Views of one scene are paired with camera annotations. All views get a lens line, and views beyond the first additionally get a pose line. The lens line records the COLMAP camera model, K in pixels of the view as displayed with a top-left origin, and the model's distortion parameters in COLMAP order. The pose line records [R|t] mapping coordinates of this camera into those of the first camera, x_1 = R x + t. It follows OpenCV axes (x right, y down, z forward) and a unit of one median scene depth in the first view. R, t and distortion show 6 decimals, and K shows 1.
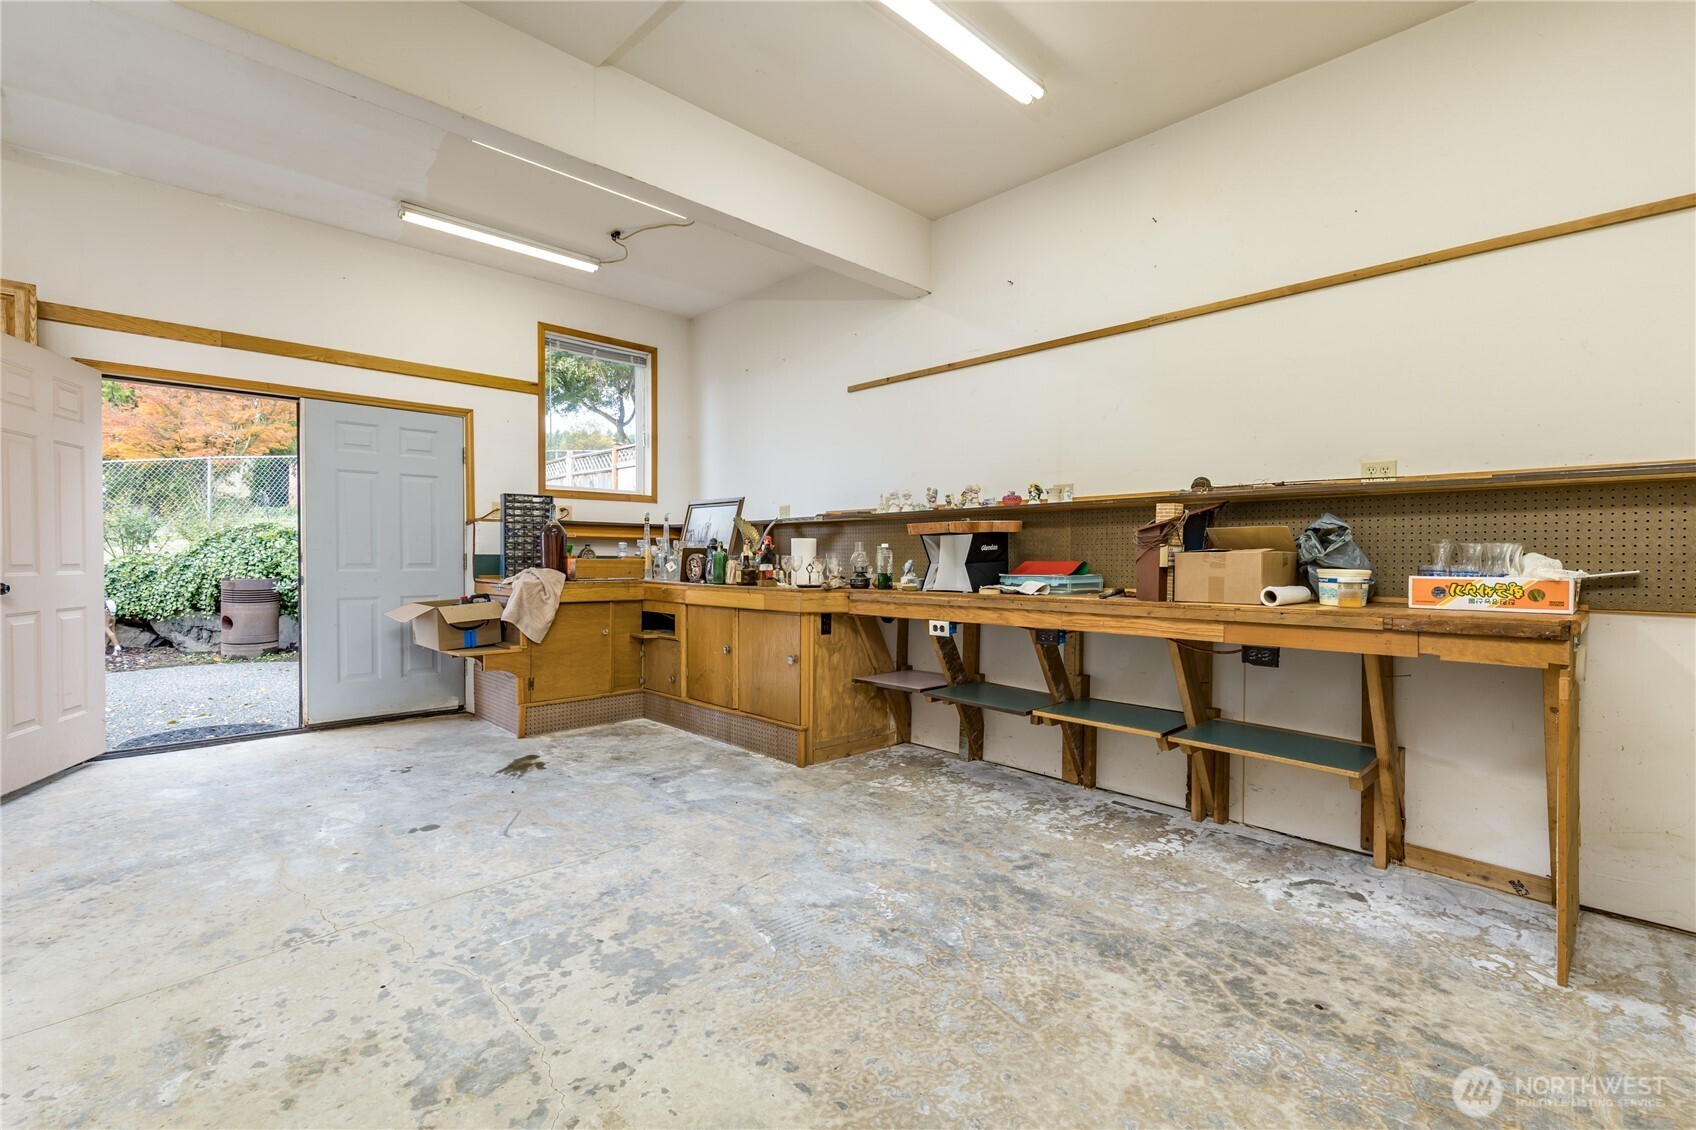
lens RADIAL K [[755.6, 0, 847.1], [0, 755.6, 562.8], [0, 0, 1]] dist [-0.000868, -0.000103]
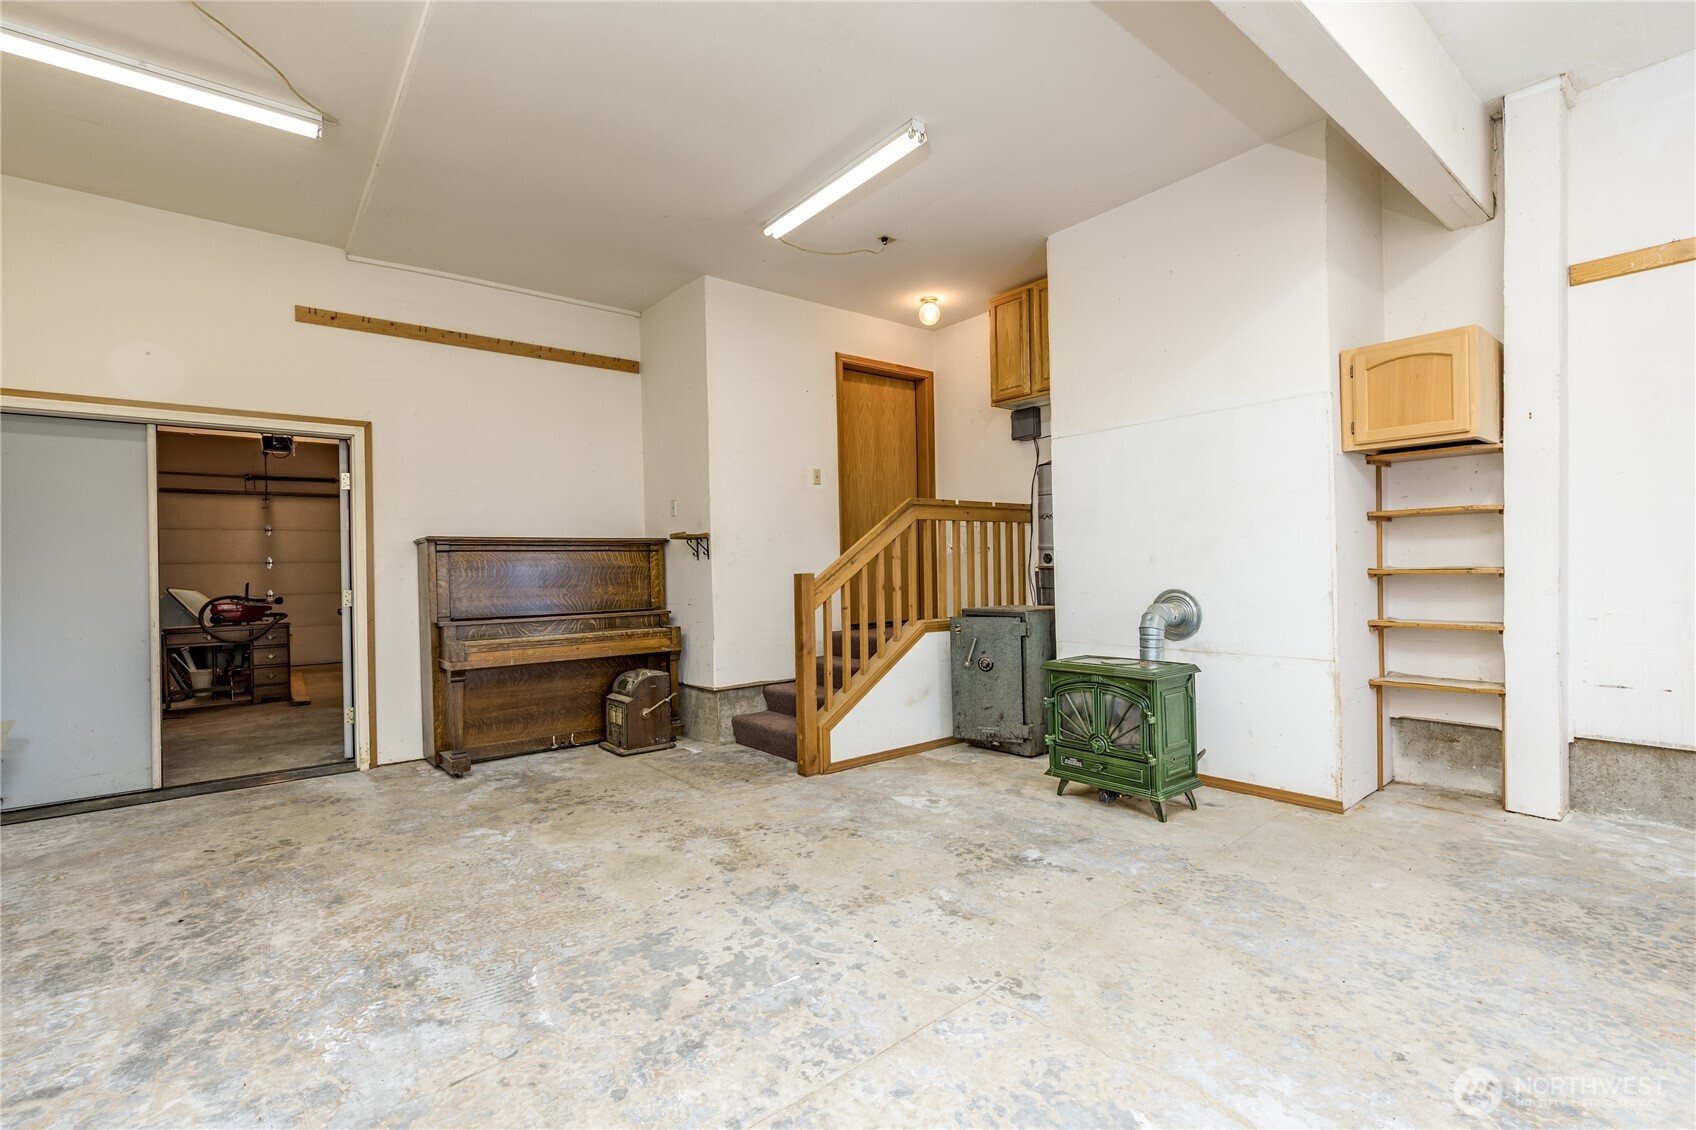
lens RADIAL K [[755.6, 0, 849.0], [0, 755.6, 566.9], [0, 0, 1]] dist [-0.000868, -0.000103]
pose [[-0.995492, 0.014356, 0.093753, -0.651185], [0.014932, 0.999874, 0.005445, -0.035355], [-0.093663, 0.006820, -0.995581, 2.055606]]
